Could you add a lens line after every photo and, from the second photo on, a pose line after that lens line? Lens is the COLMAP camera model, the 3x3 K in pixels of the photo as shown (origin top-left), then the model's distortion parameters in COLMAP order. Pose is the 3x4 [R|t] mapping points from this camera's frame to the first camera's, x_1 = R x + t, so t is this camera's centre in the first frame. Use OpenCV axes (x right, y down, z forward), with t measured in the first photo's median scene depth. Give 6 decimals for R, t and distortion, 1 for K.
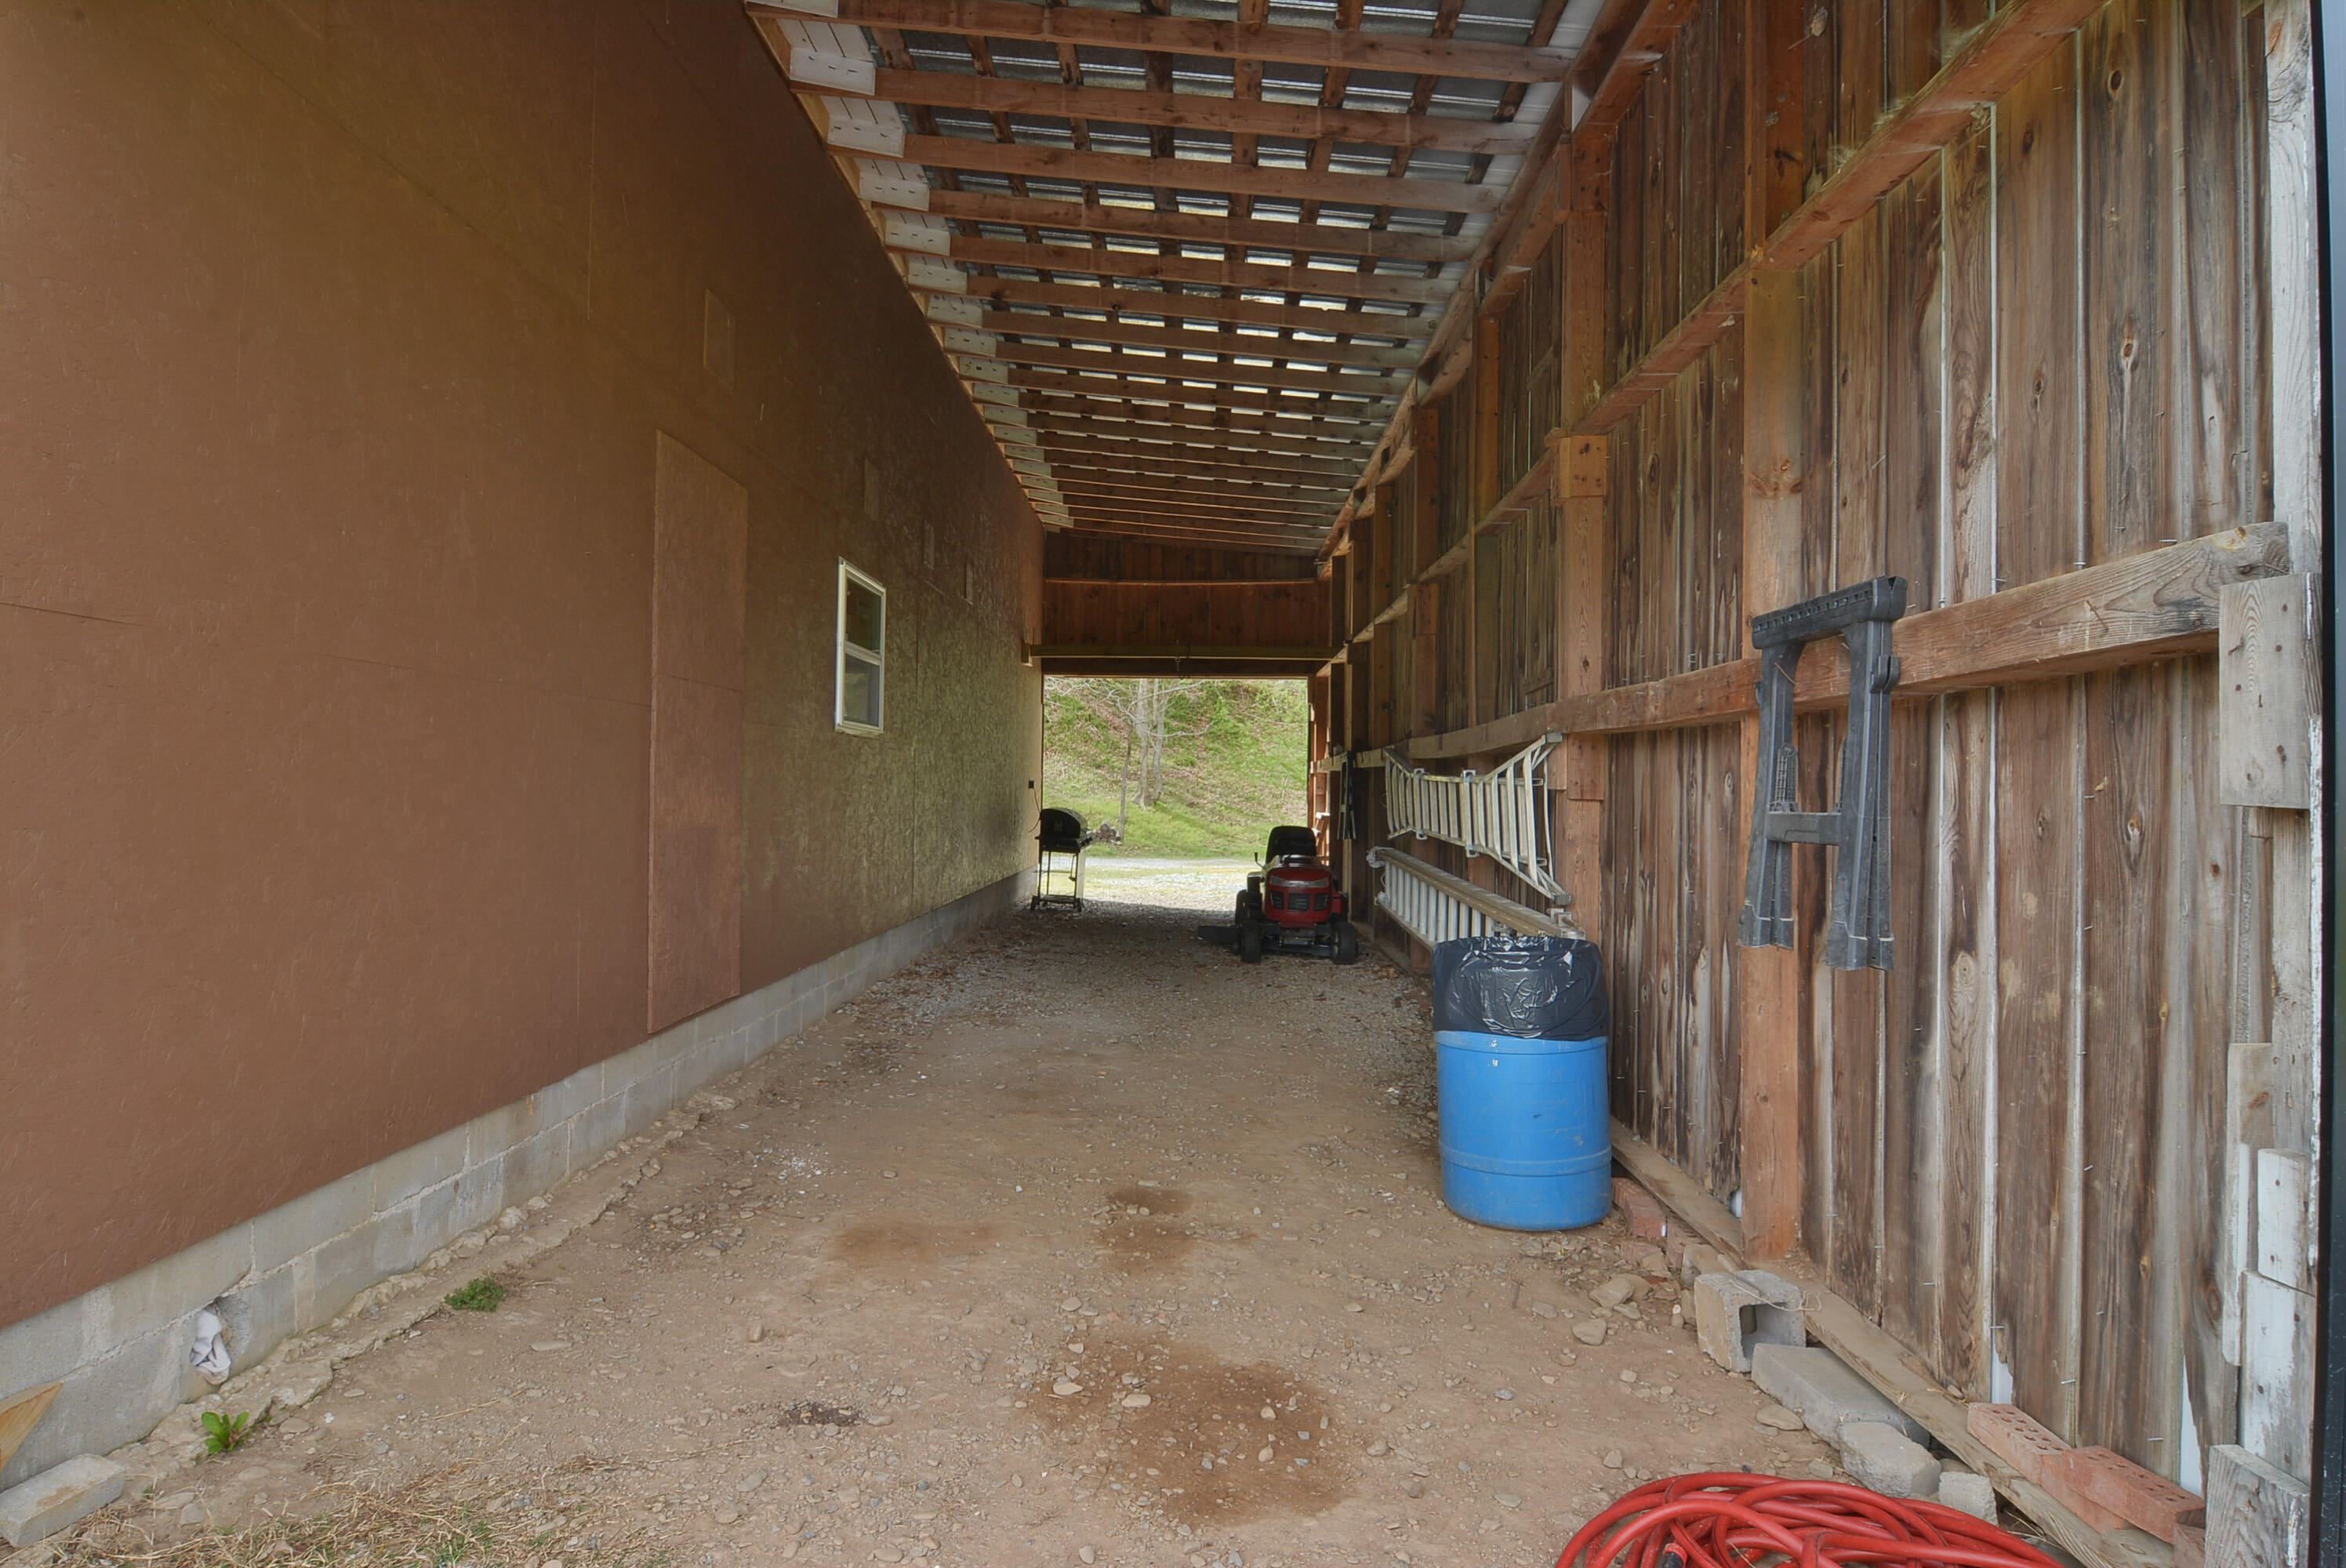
lens RADIAL K [[1288.3, 0, 1176.7], [0, 1288.3, 794.5], [0, 0, 1]] dist [0.004007, -0.006428]
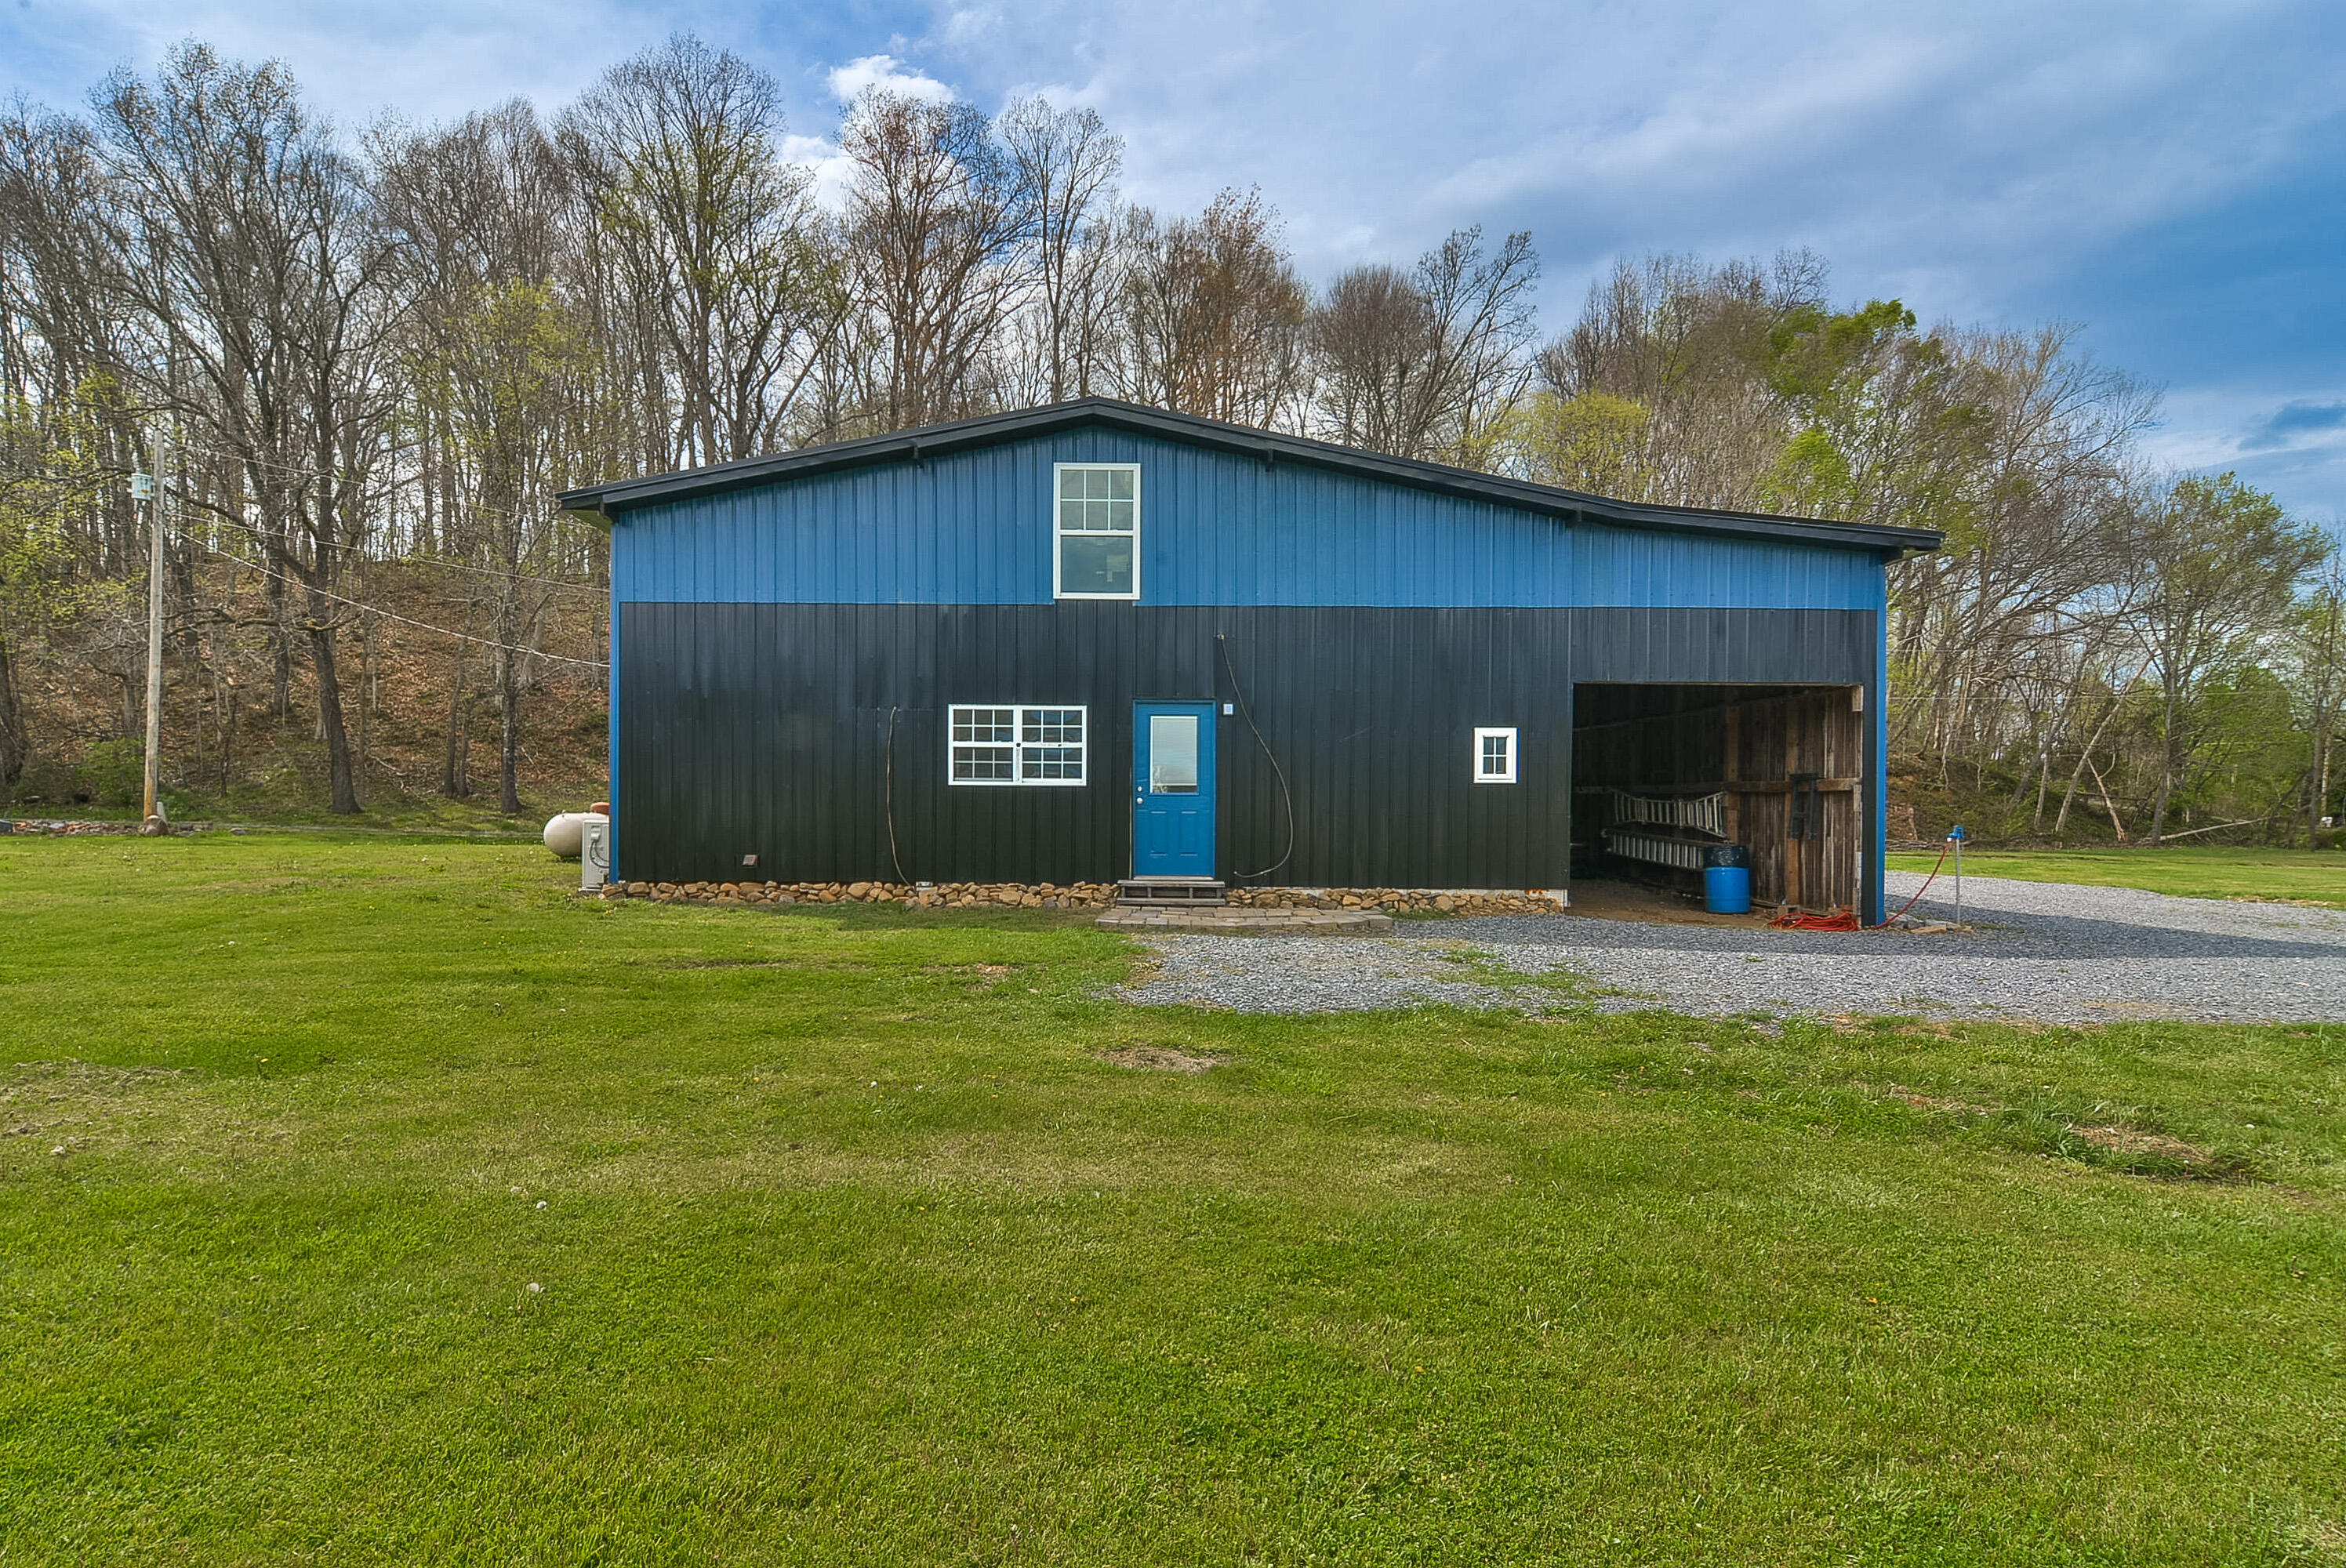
lens RADIAL K [[1288.3, 0, 1170.4], [0, 1288.3, 791.1], [0, 0, 1]] dist [0.004007, -0.006428]
pose [[0.999262, 0.004462, 0.038157, -1.866294], [-0.004243, 0.999974, -0.005829, -0.026934], [-0.038182, 0.005662, 0.999255, -3.401700]]
